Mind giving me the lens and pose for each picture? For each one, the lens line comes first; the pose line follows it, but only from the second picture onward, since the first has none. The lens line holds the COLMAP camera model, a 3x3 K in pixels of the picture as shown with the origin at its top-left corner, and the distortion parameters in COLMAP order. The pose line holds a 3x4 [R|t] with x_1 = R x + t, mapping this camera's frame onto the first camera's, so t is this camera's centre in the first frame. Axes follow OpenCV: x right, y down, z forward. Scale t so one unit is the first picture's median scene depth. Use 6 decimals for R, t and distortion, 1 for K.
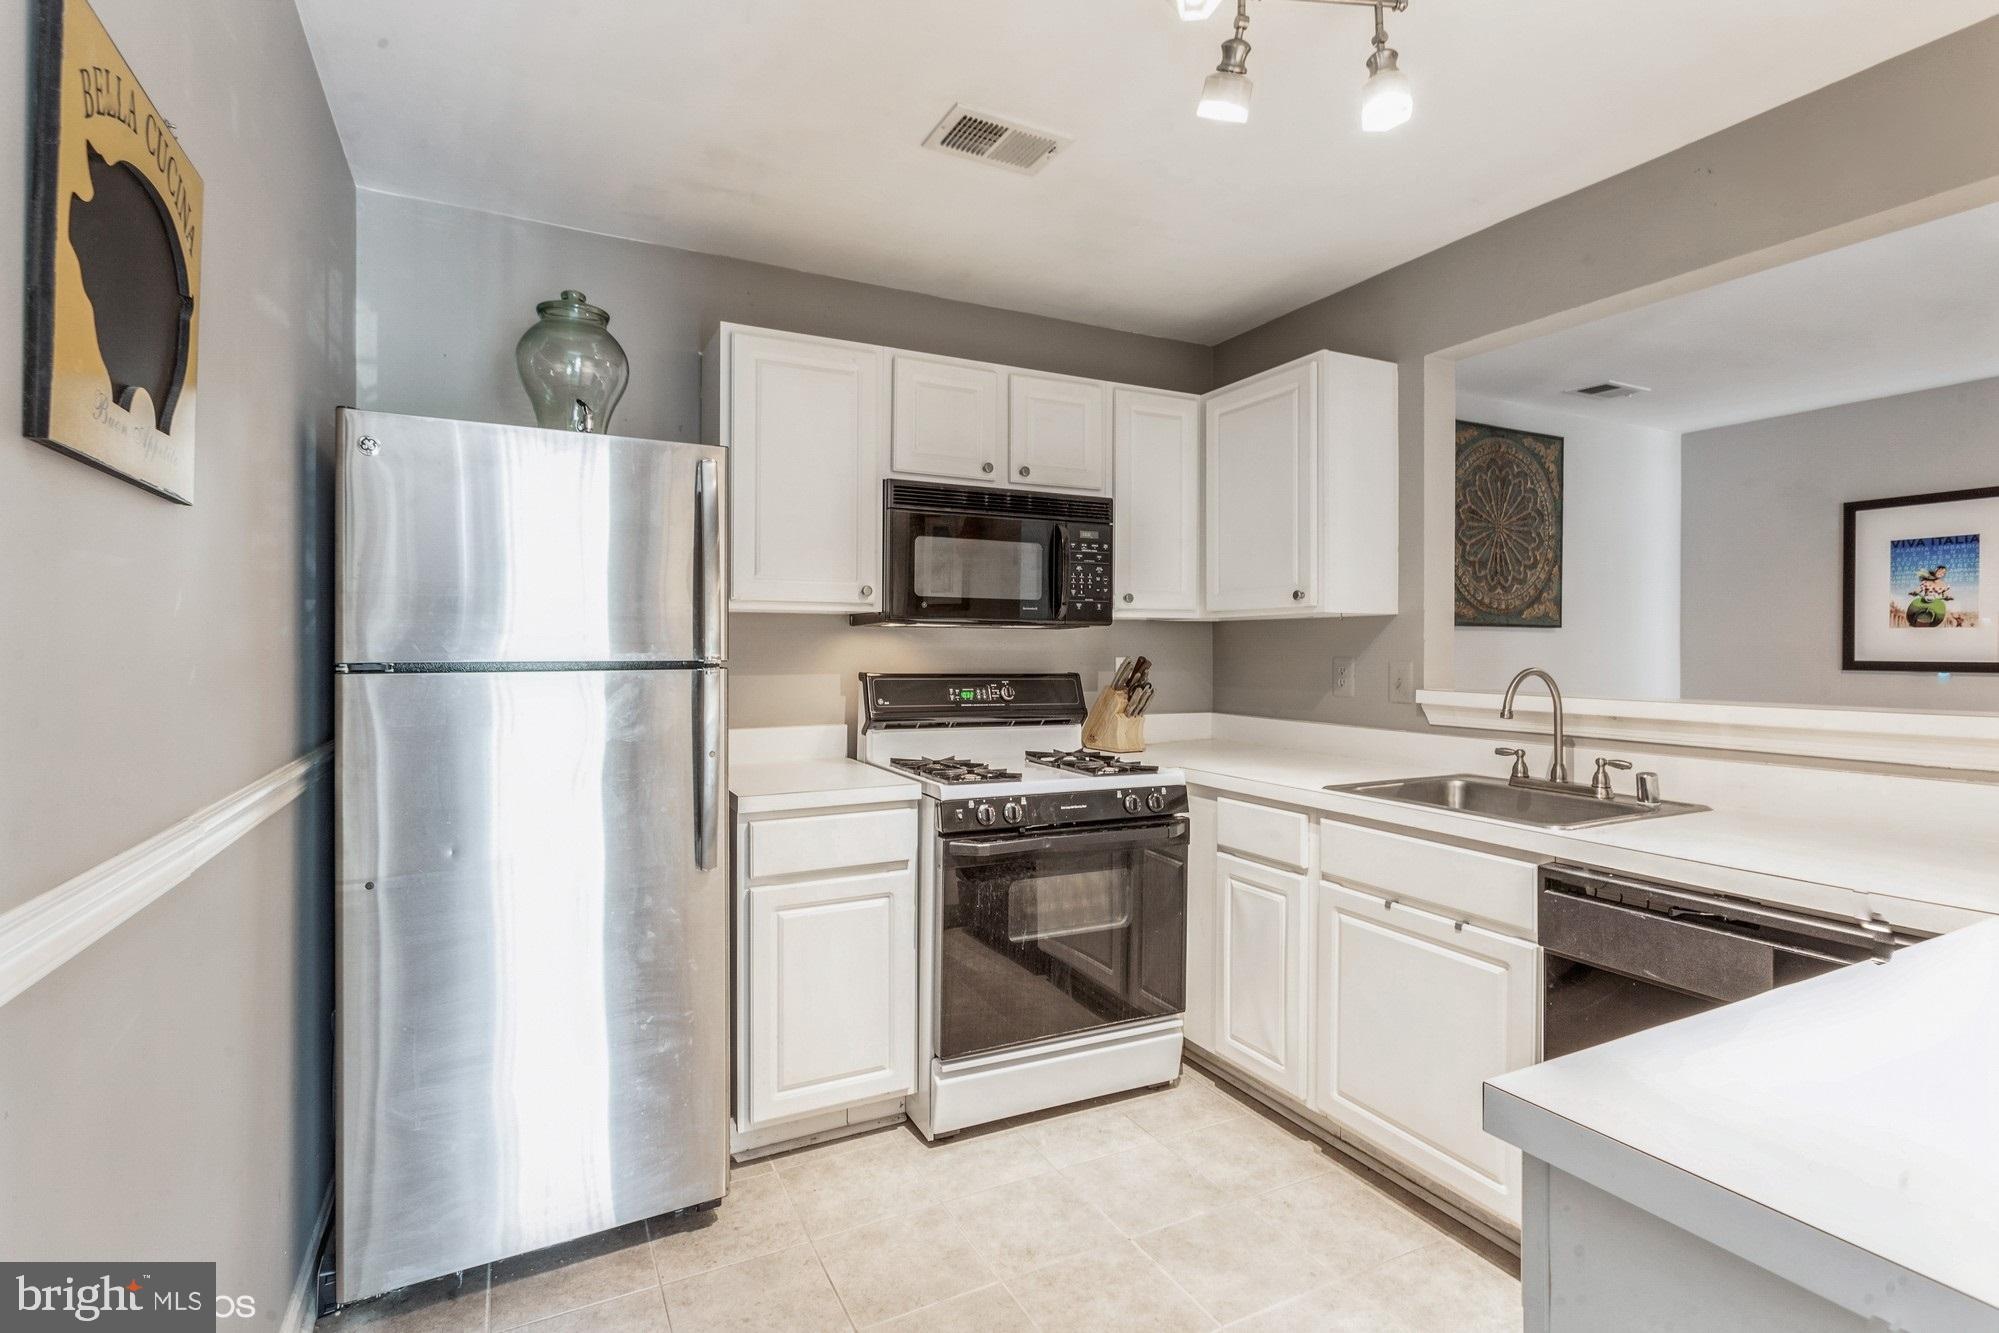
lens RADIAL K [[949.7, 0, 996.1], [0, 949.7, 653.0], [0, 0, 1]] dist [-0.002095, -0.000018]
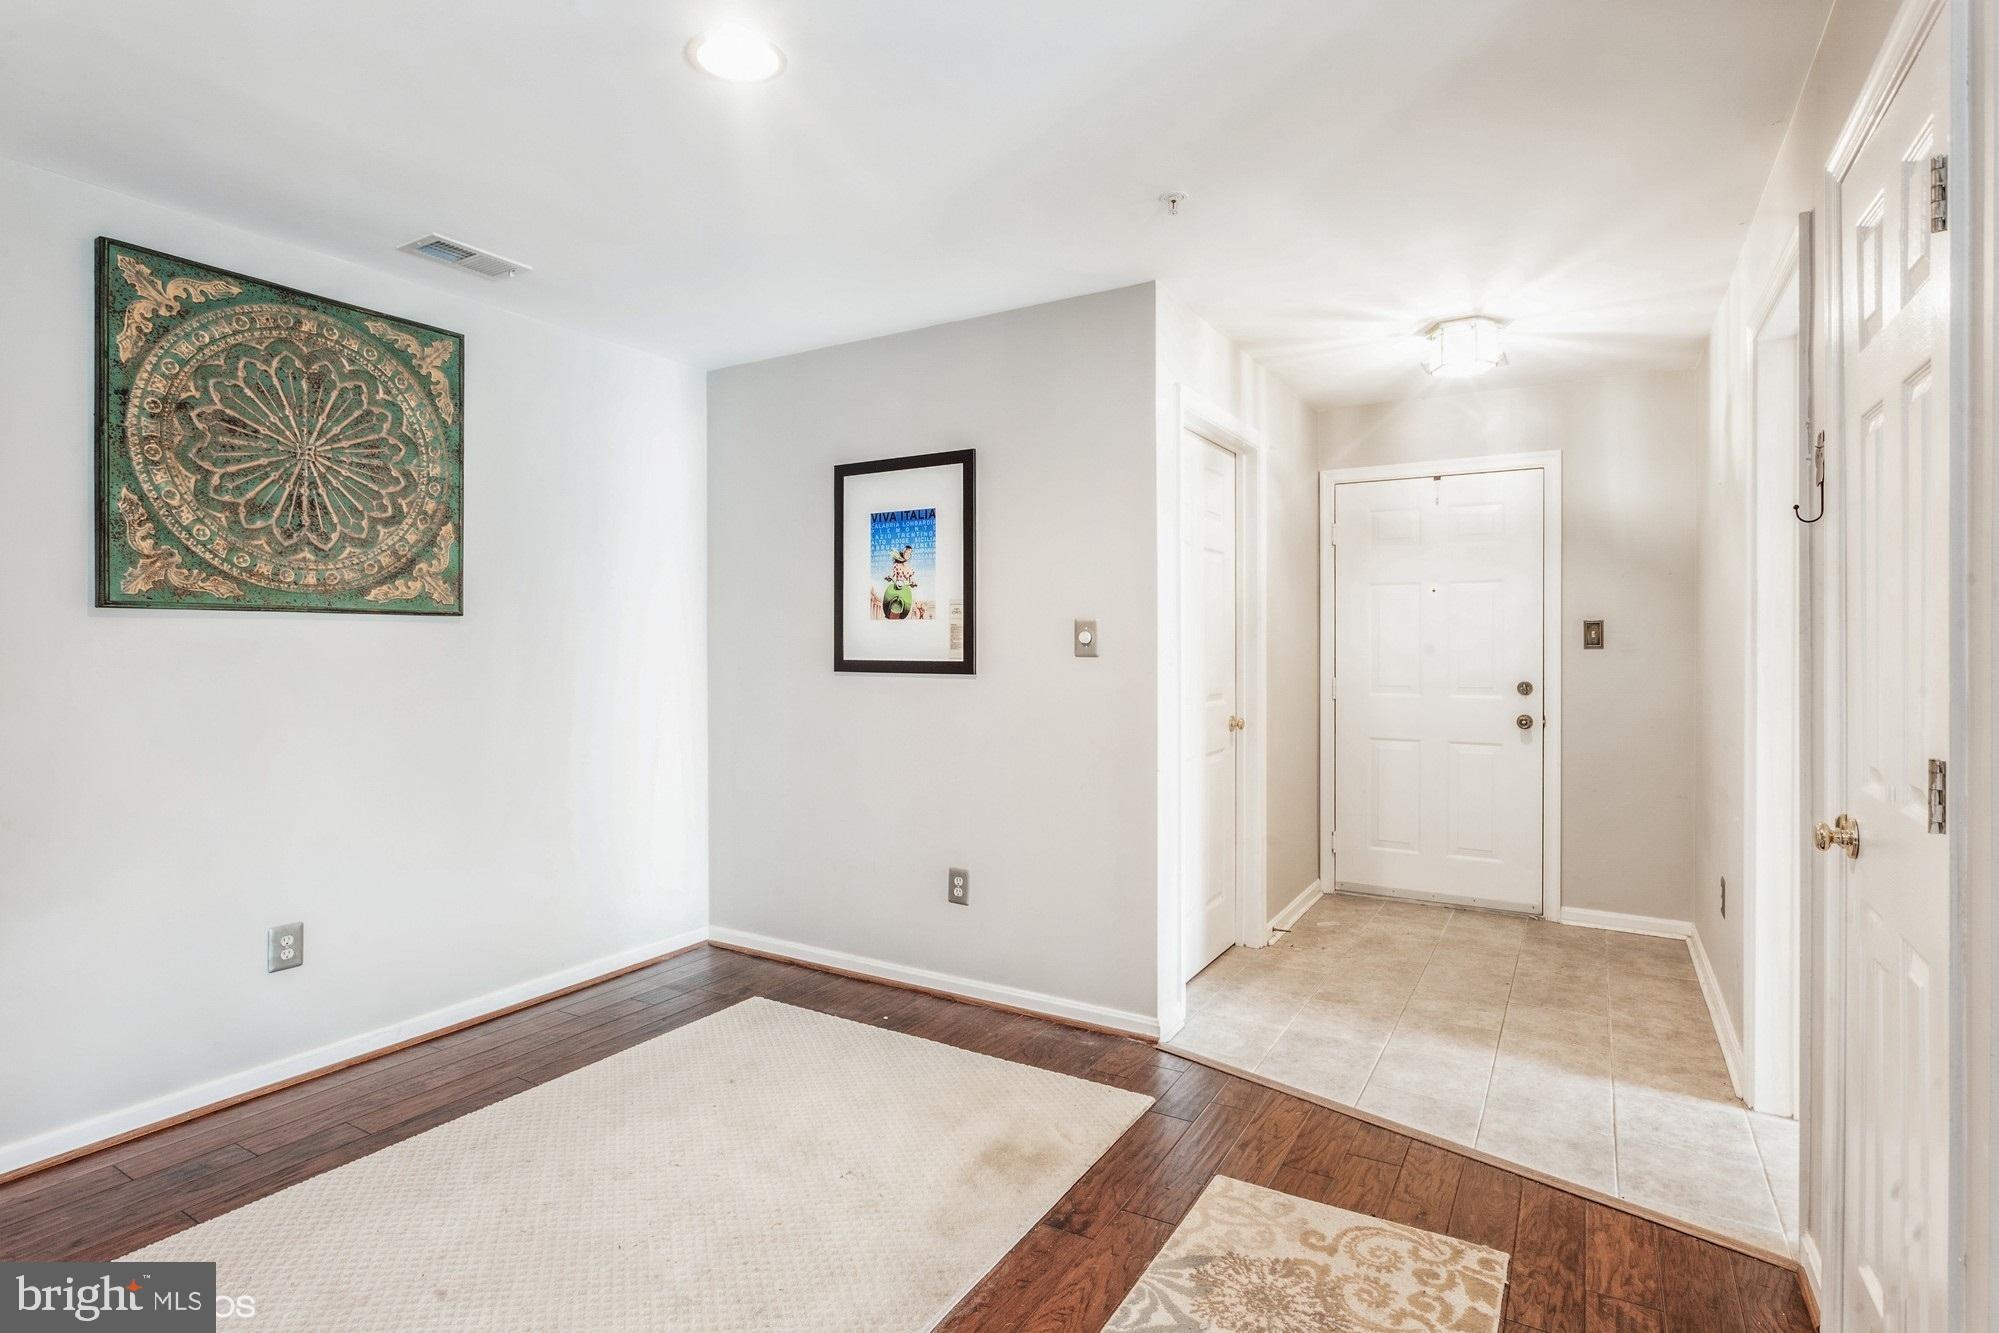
lens RADIAL K [[995.0, 0, 994.4], [0, 995.0, 649.3], [0, 0, 1]] dist [-0.004301, 0.005497]
pose [[0.848981, -0.006991, 0.528378, 0.822602], [0.006453, 0.999975, 0.002864, -0.003948], [-0.528384, 0.000978, 0.849005, 0.299786]]
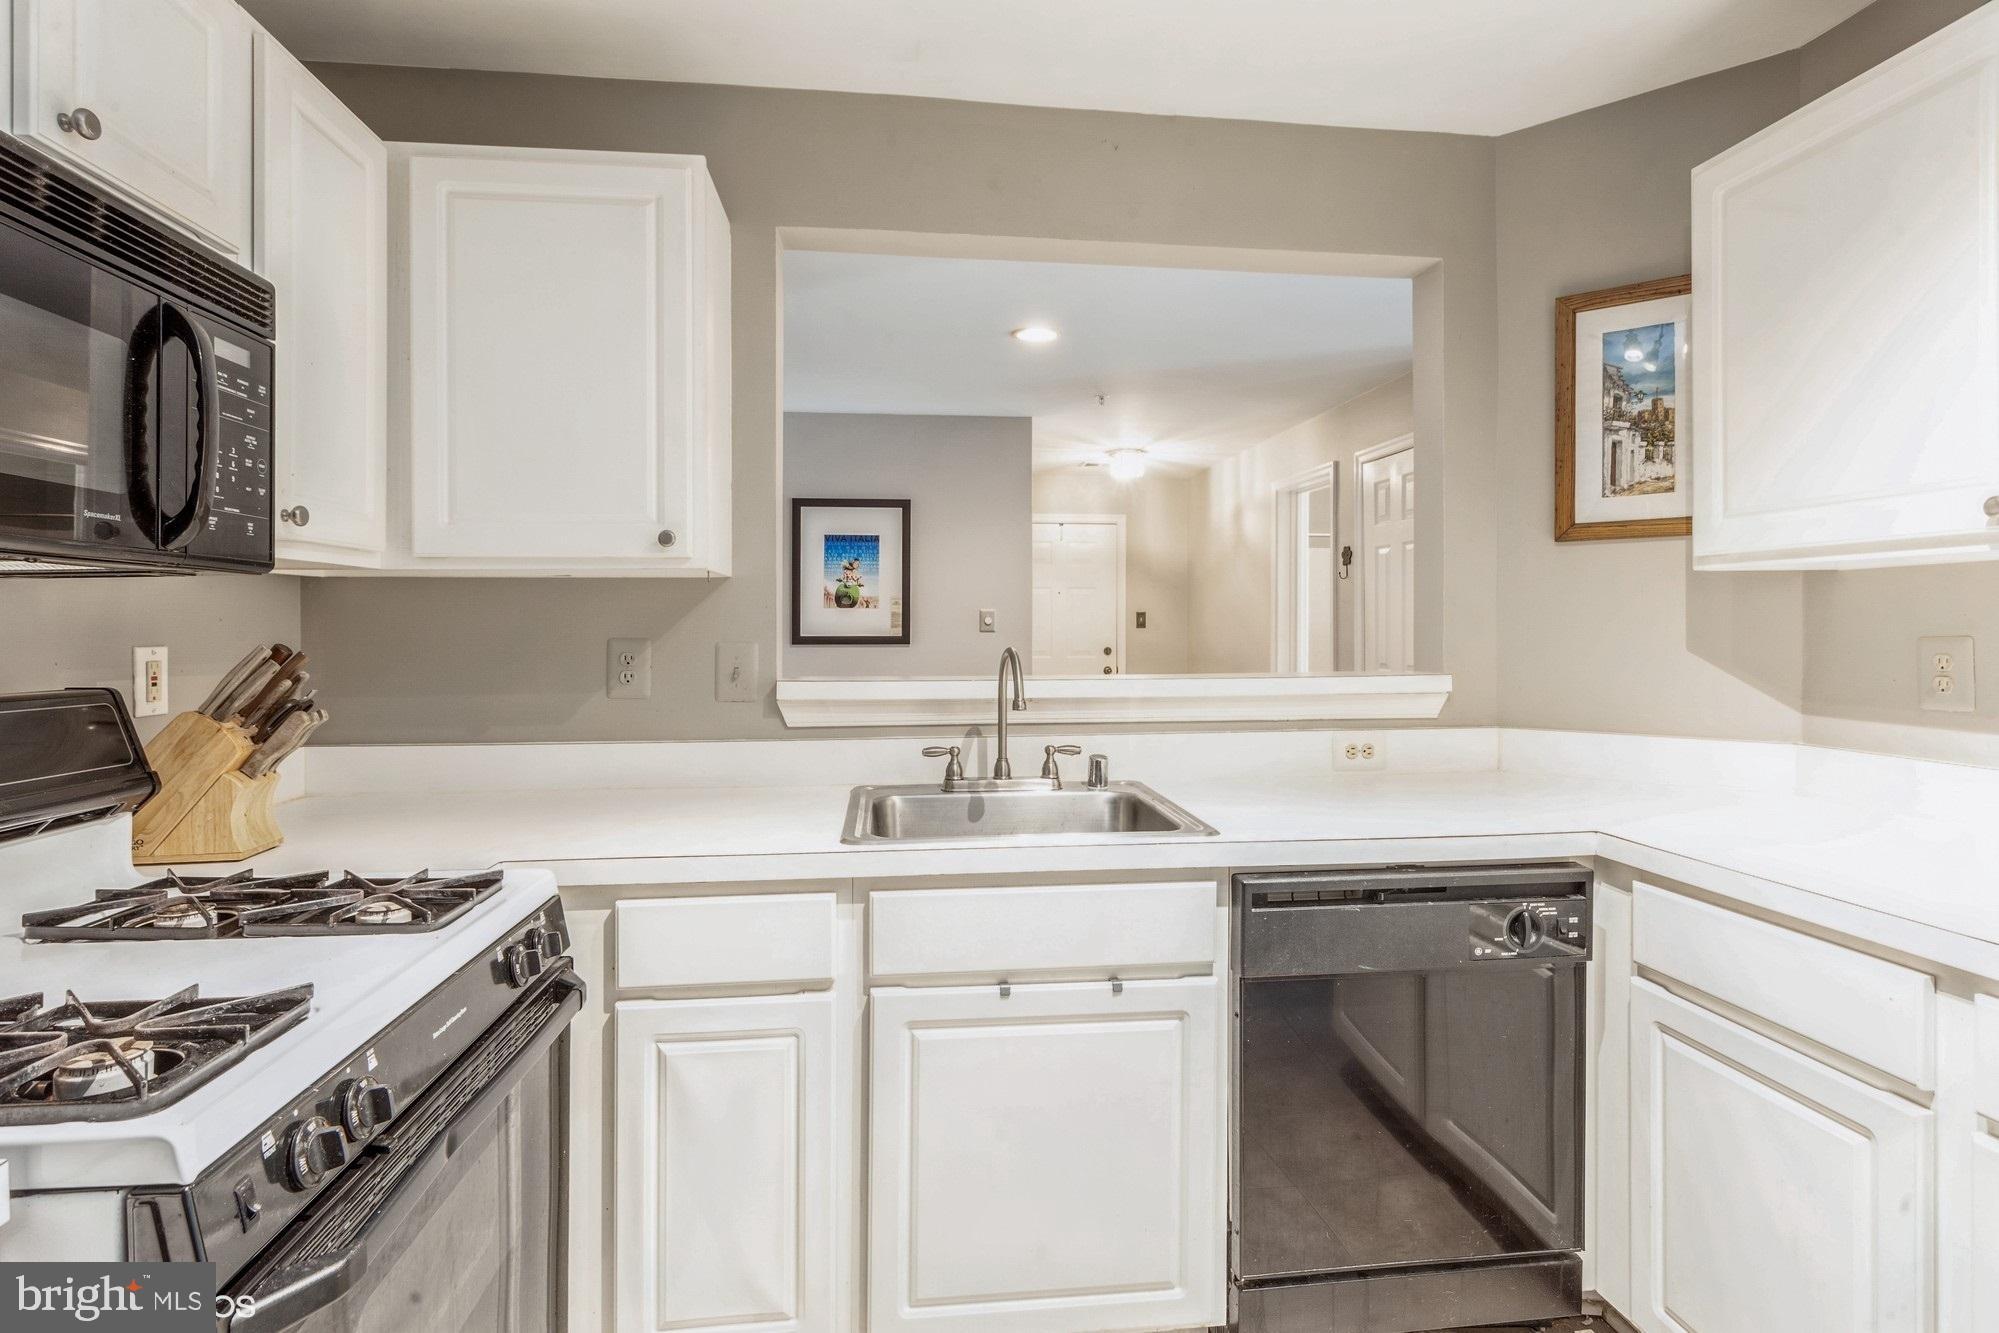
lens RADIAL K [[980.1, 0, 993.5], [0, 980.1, 622.8], [0, 0, 1]] dist [0.002100, -0.000952]
pose [[0.348895, 0.000847, 0.937161, -0.186445], [0.008927, 0.999951, -0.004227, -0.001553], [-0.937119, 0.009840, 0.348871, 0.532935]]
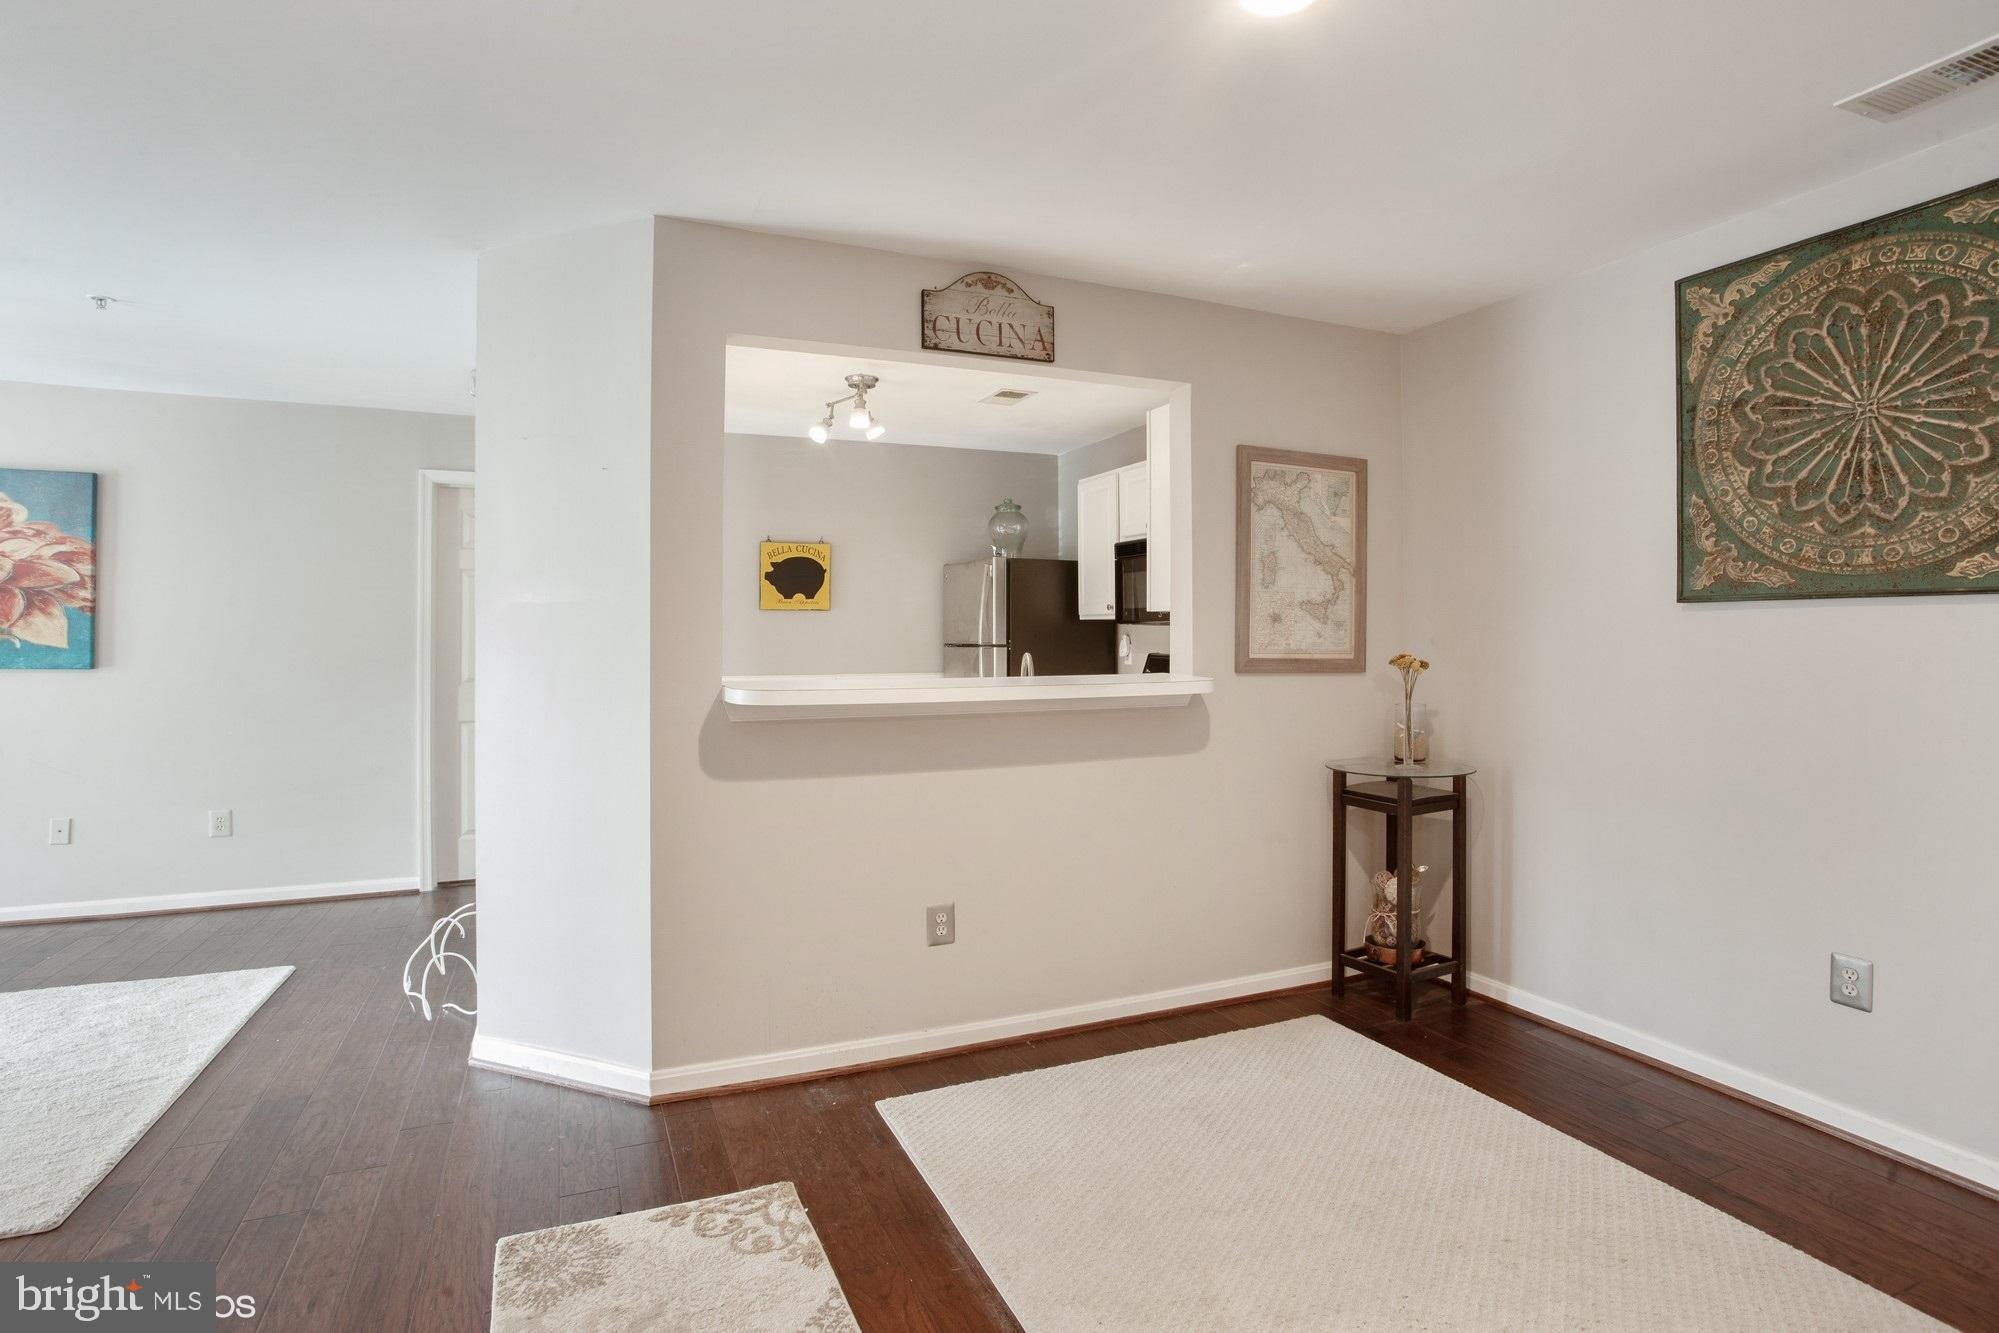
lens RADIAL K [[1021.5, 0, 995.5], [0, 1021.5, 629.7], [0, 0, 1]] dist [-0.063967, 0.030275]
pose [[-0.059757, -0.008056, -0.998180, 1.605505], [-0.003367, 0.999963, -0.007869, -0.005947], [0.998207, 0.002891, -0.059782, 0.793995]]
